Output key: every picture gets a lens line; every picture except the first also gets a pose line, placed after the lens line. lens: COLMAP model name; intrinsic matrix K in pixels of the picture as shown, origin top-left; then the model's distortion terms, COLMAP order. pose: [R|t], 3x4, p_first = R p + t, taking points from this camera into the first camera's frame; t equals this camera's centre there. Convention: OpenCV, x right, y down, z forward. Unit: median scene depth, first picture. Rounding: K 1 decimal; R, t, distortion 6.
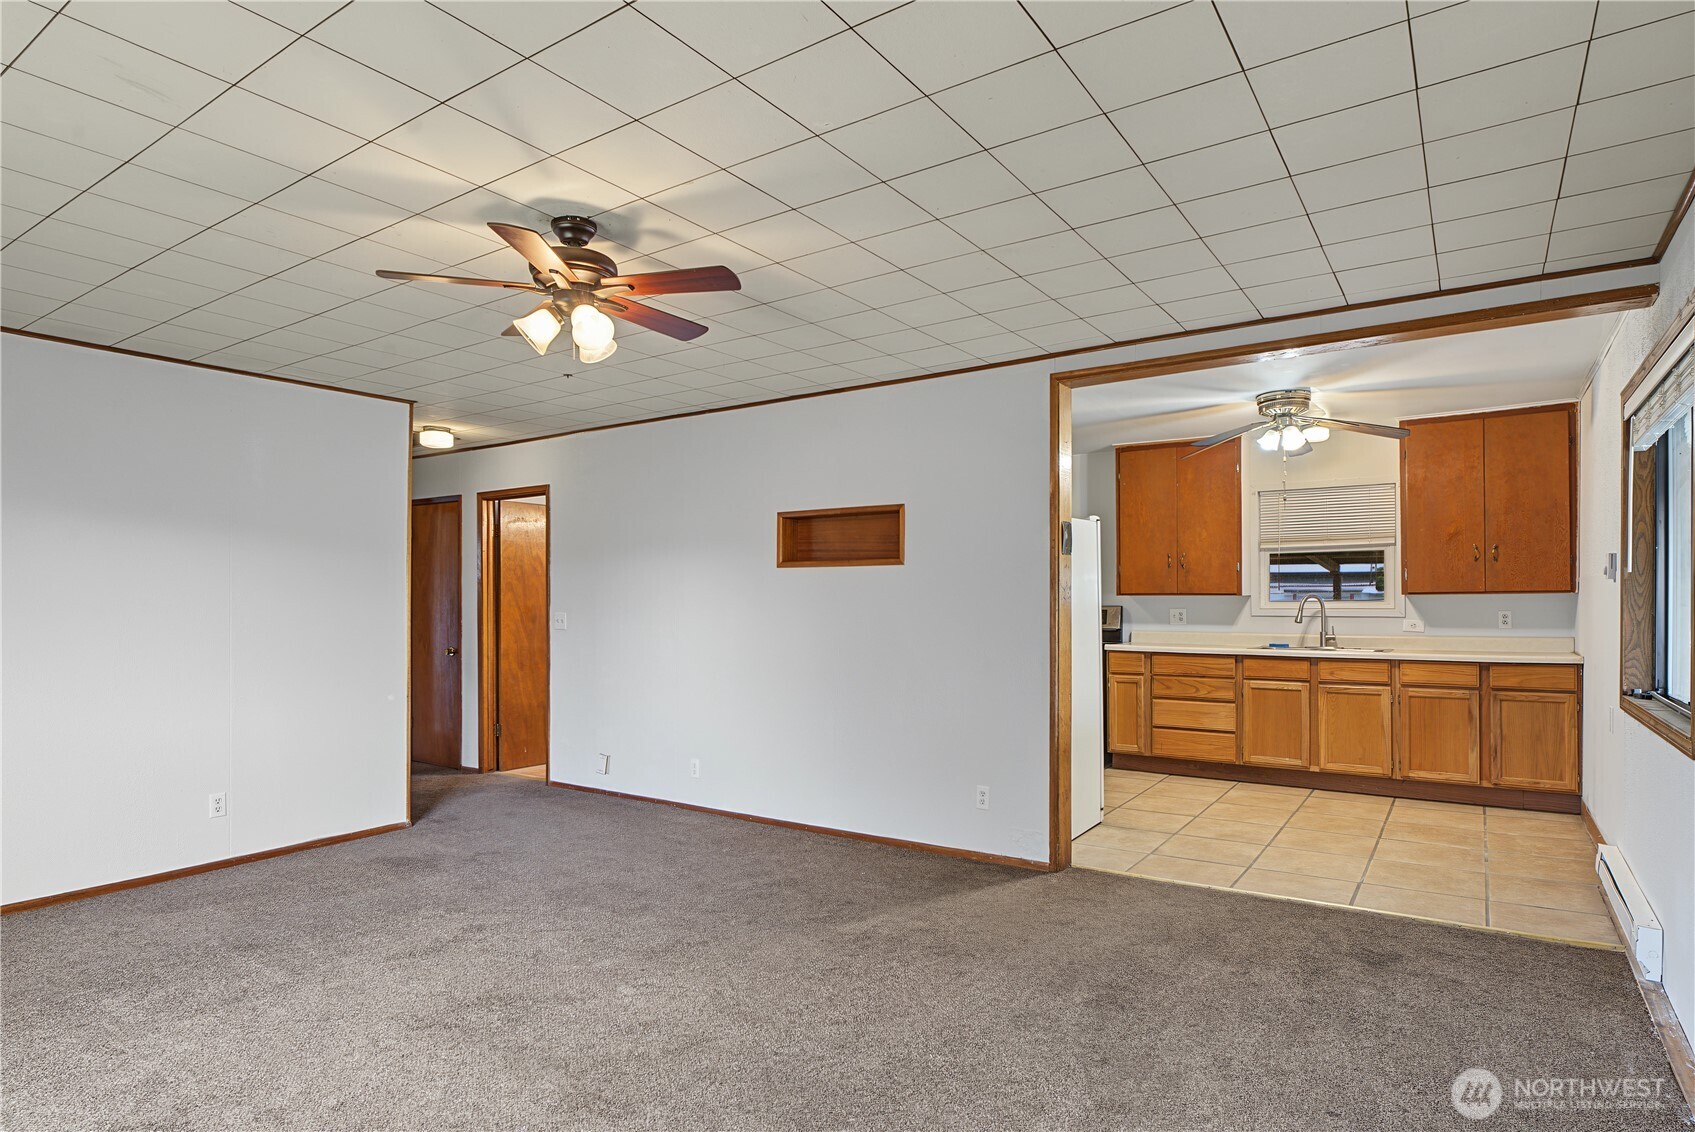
lens RADIAL K [[905.9, 0, 867.6], [0, 905.9, 618.4], [0, 0, 1]] dist [0.000883, 0.000938]
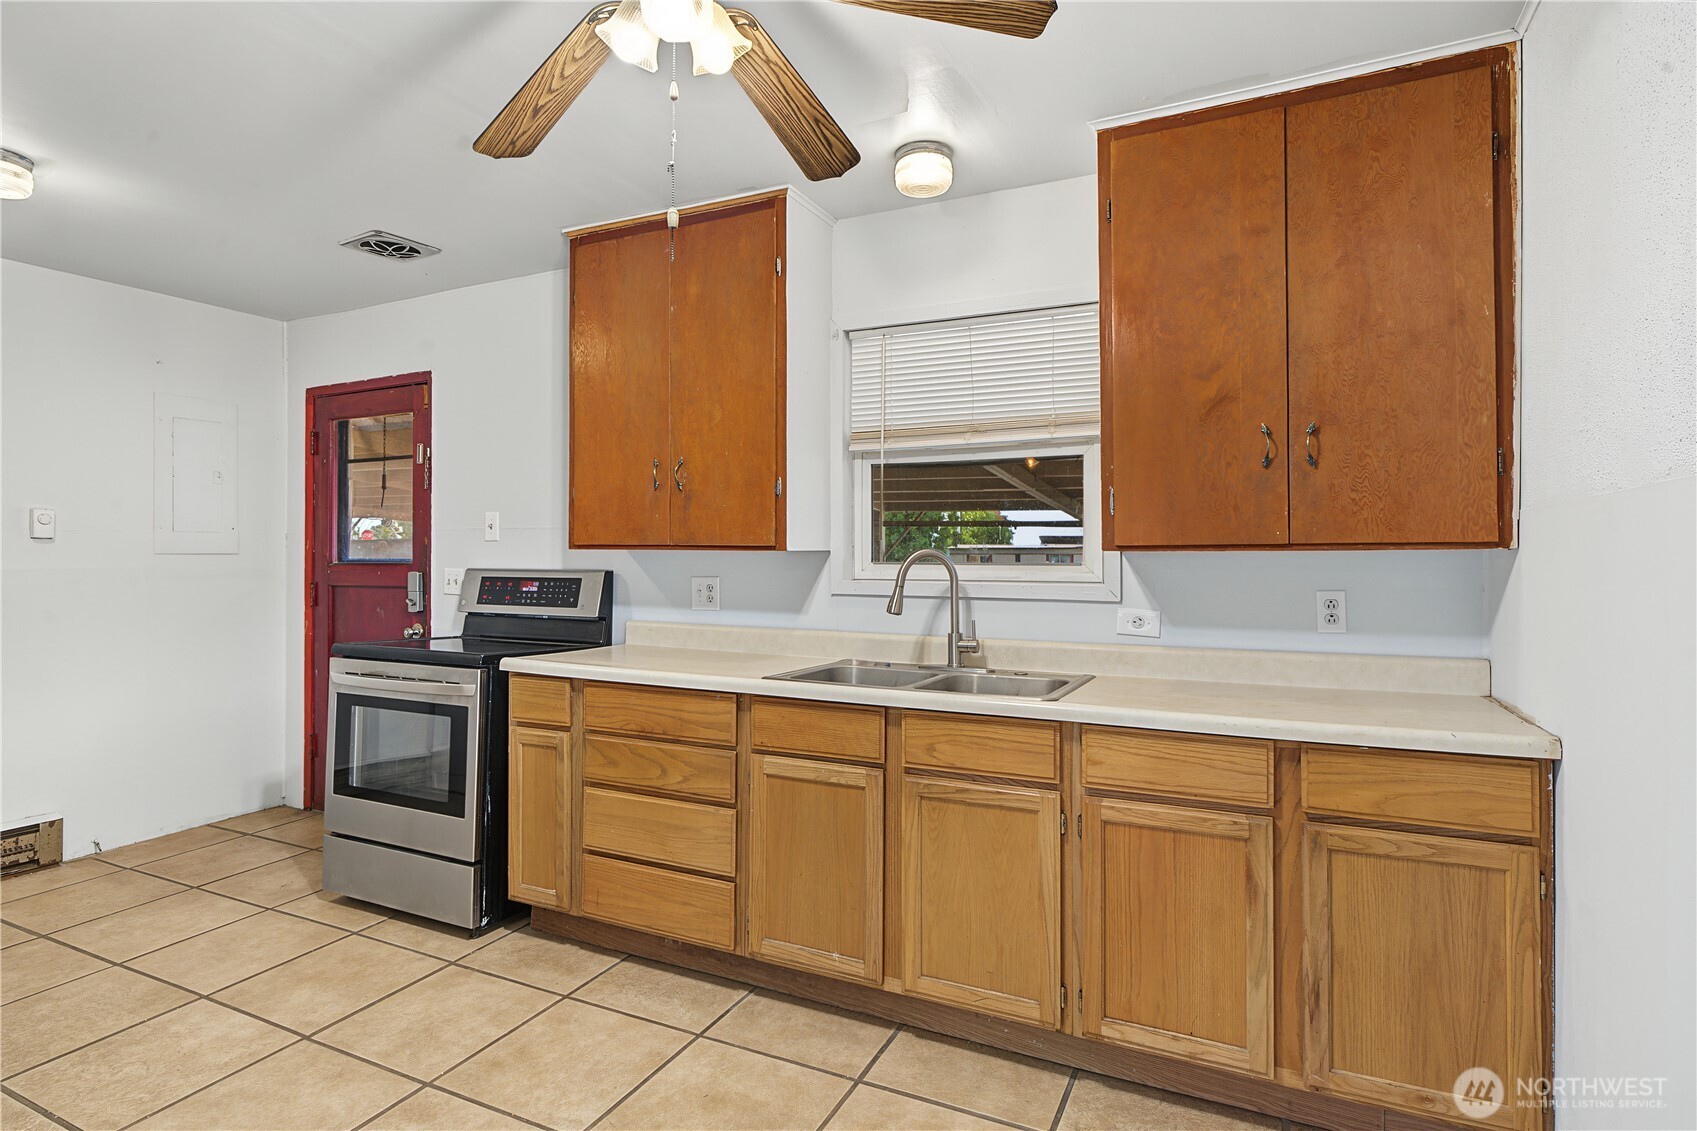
lens RADIAL K [[876.3, 0, 848.5], [0, 876.3, 565.5], [0, 0, 1]] dist [-0.000859, -0.001057]
pose [[0.990817, 0.005664, 0.135092, 0.423085], [-0.004446, 0.999947, -0.009316, -0.015501], [-0.135138, 0.008630, 0.990789, 0.623115]]
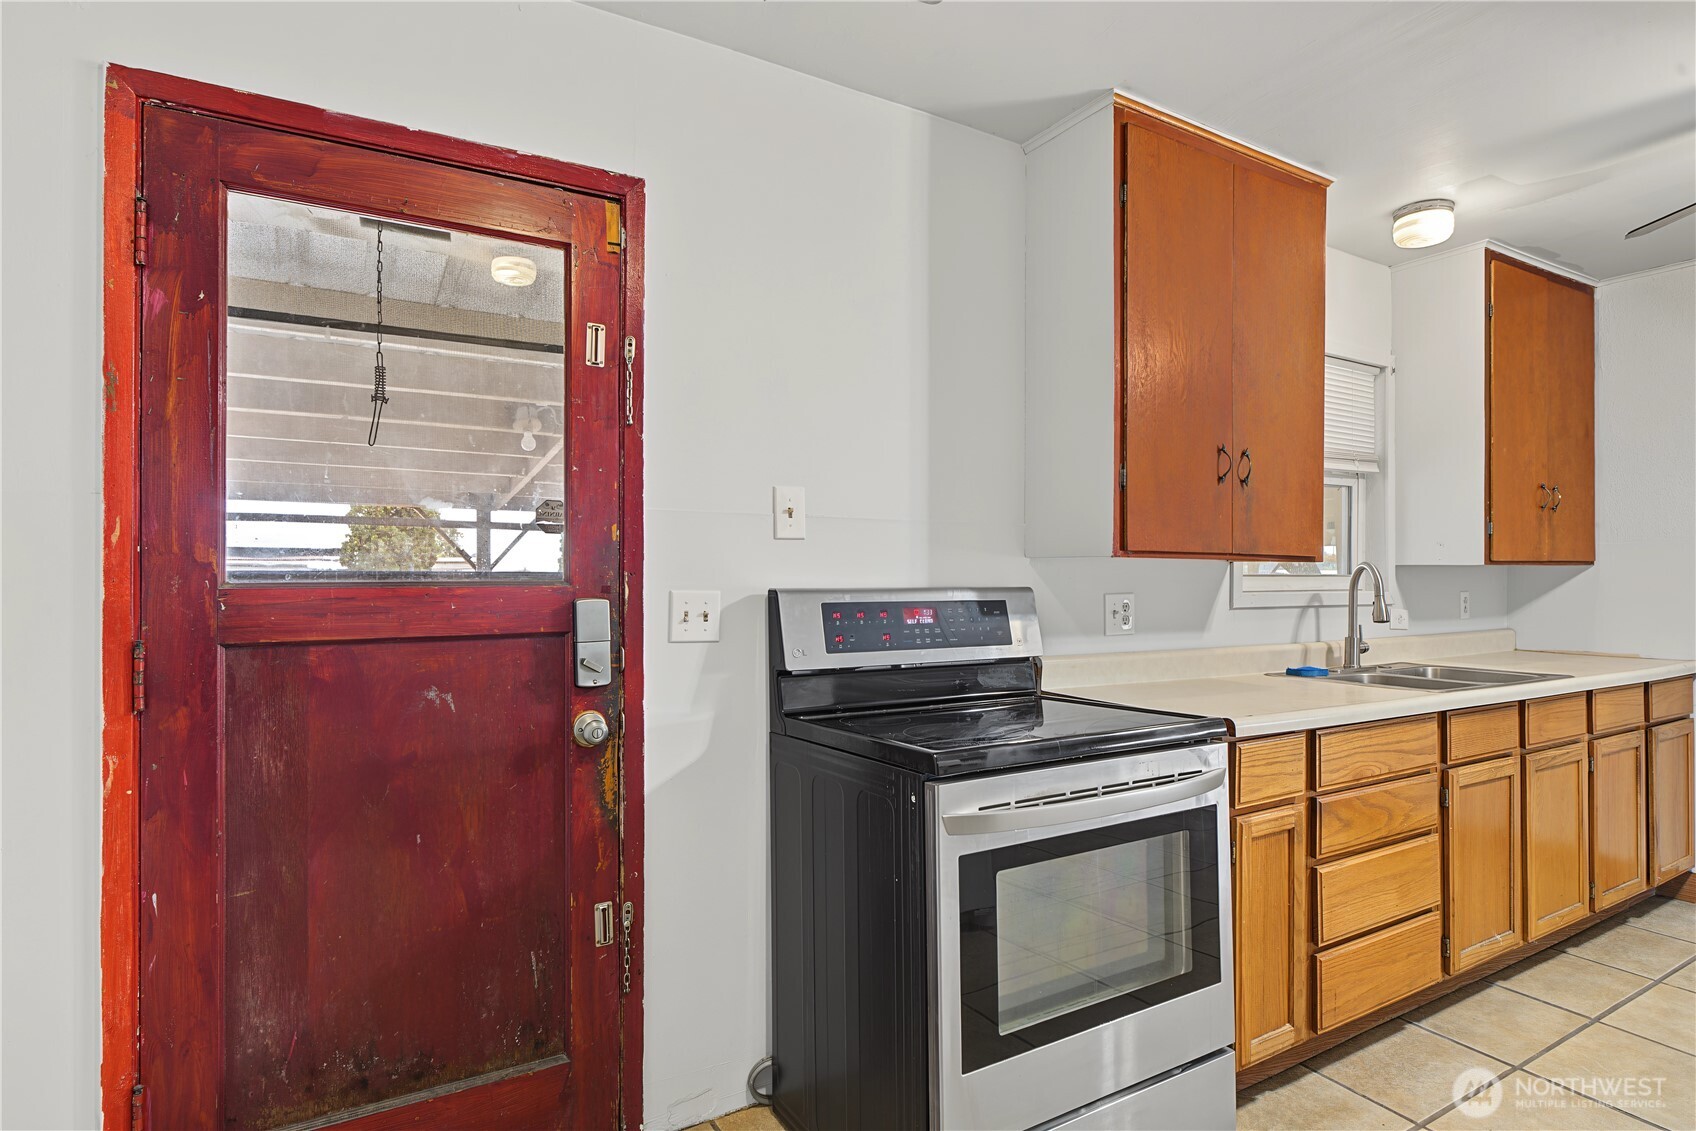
lens RADIAL K [[869.5, 0, 844.3], [0, 869.5, 583.8], [0, 0, 1]] dist [-0.003808, -0.000690]
pose [[0.443415, -0.003813, 0.896308, -0.056014], [0.013344, 0.999908, -0.002348, -0.019022], [-0.896217, 0.013001, 0.443425, 1.120751]]
